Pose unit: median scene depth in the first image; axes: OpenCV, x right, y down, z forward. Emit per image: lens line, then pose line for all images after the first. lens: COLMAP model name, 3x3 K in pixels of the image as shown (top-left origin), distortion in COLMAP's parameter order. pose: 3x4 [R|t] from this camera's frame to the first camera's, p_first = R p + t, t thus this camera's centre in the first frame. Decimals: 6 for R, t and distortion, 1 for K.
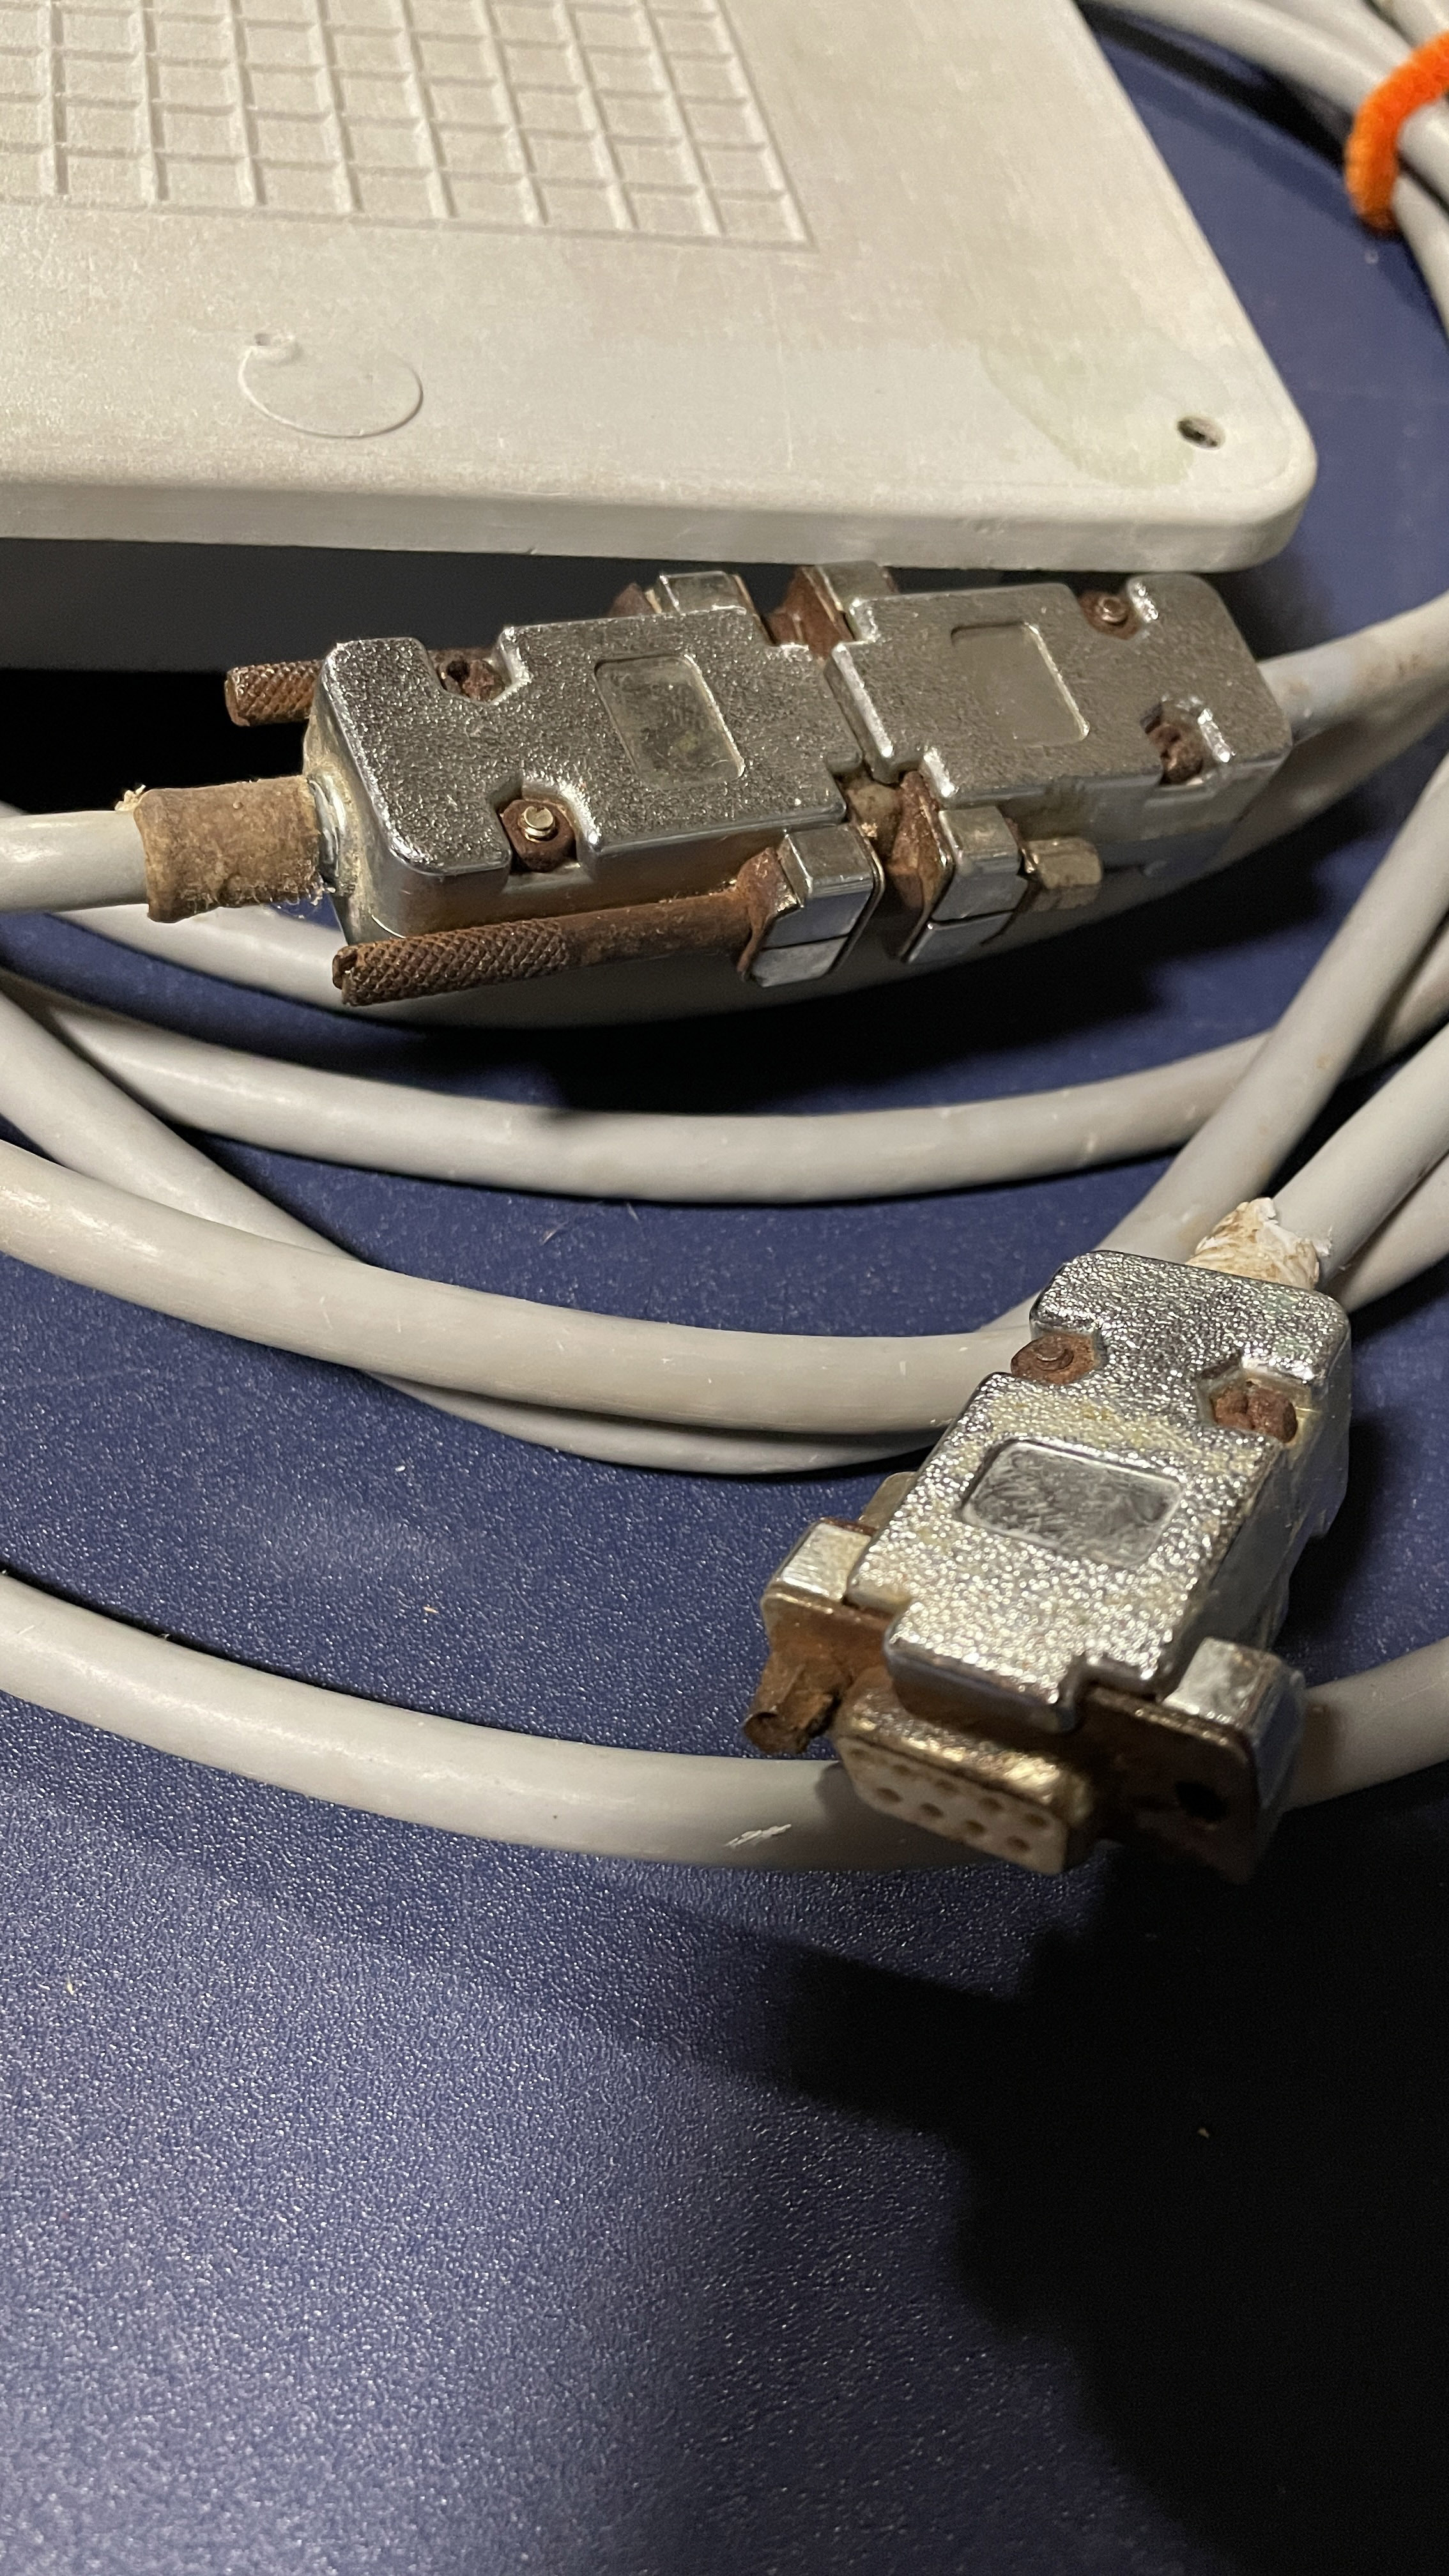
lens RADIAL K [[1858.2, 0, 724.5], [0, 1858.2, 1288.0], [0, 0, 1]] dist [0.049459, -0.080975]
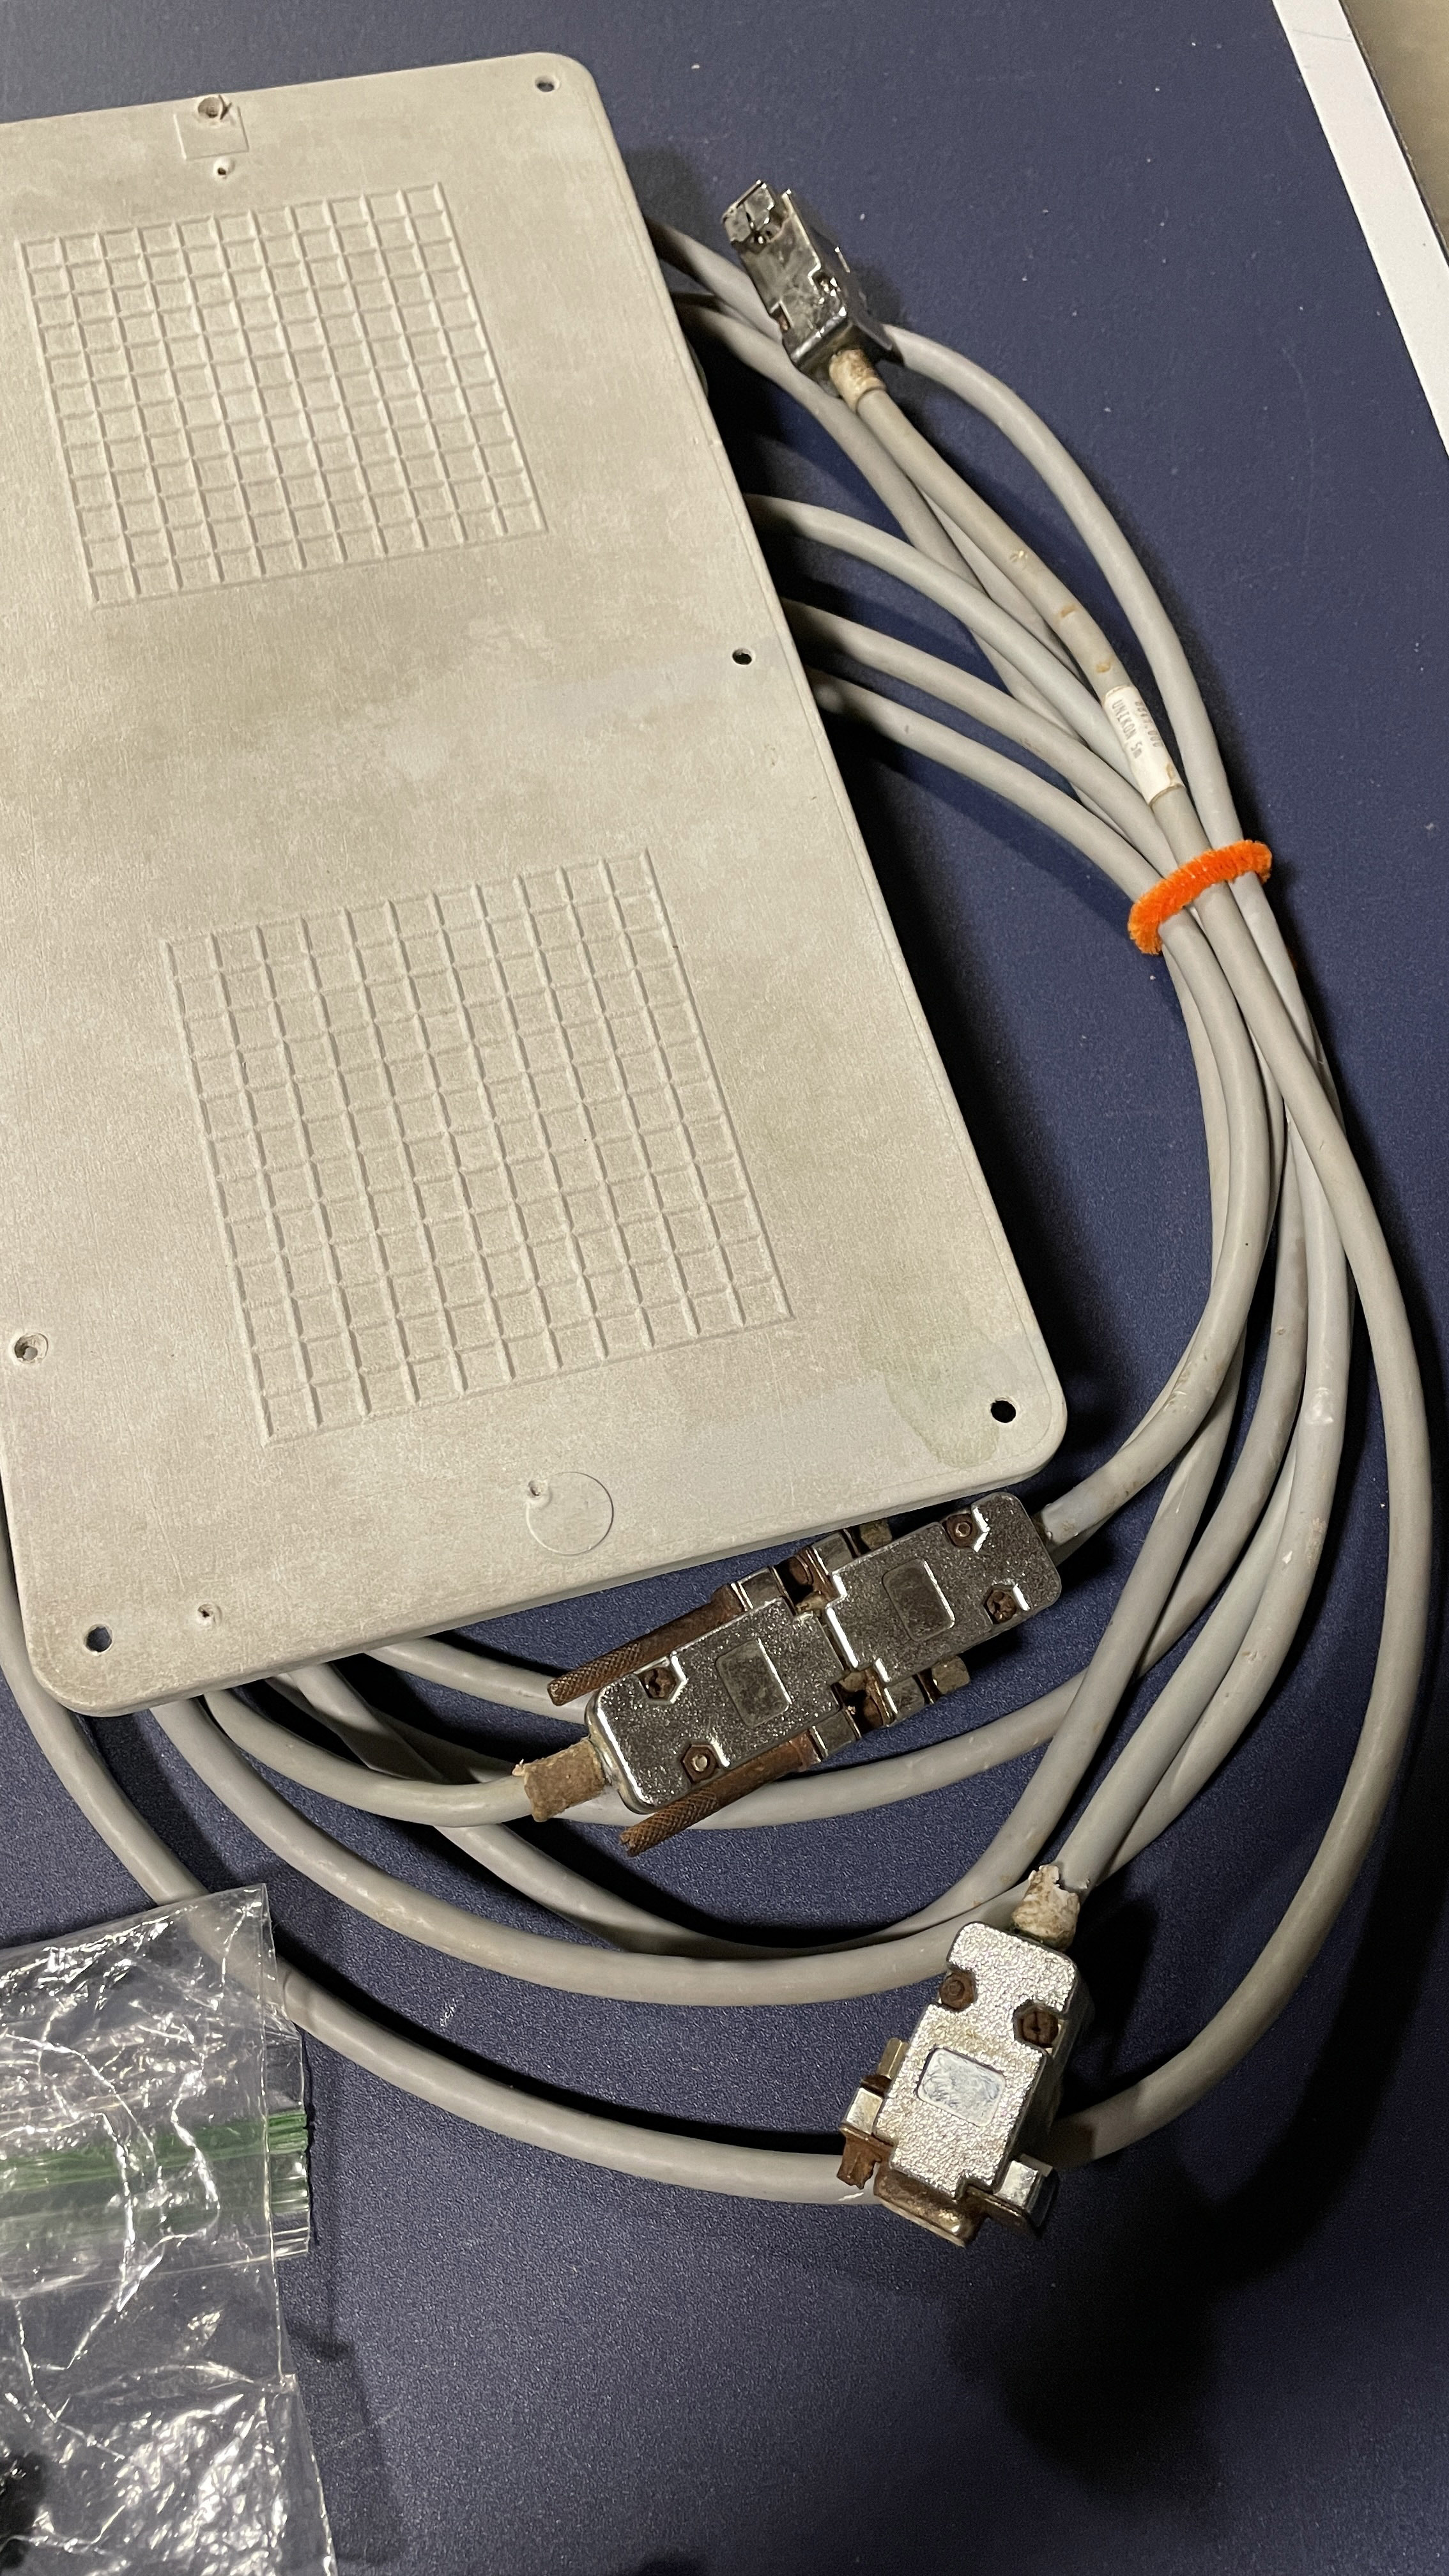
lens RADIAL K [[1858.2, 0, 724.5], [0, 1858.2, 1288.0], [0, 0, 1]] dist [0.049459, -0.080975]
pose [[0.991164, -0.118330, -0.059939, 0.114750], [0.122560, 0.989798, 0.072653, -0.867127], [0.050731, -0.079357, 0.995555, -1.040038]]
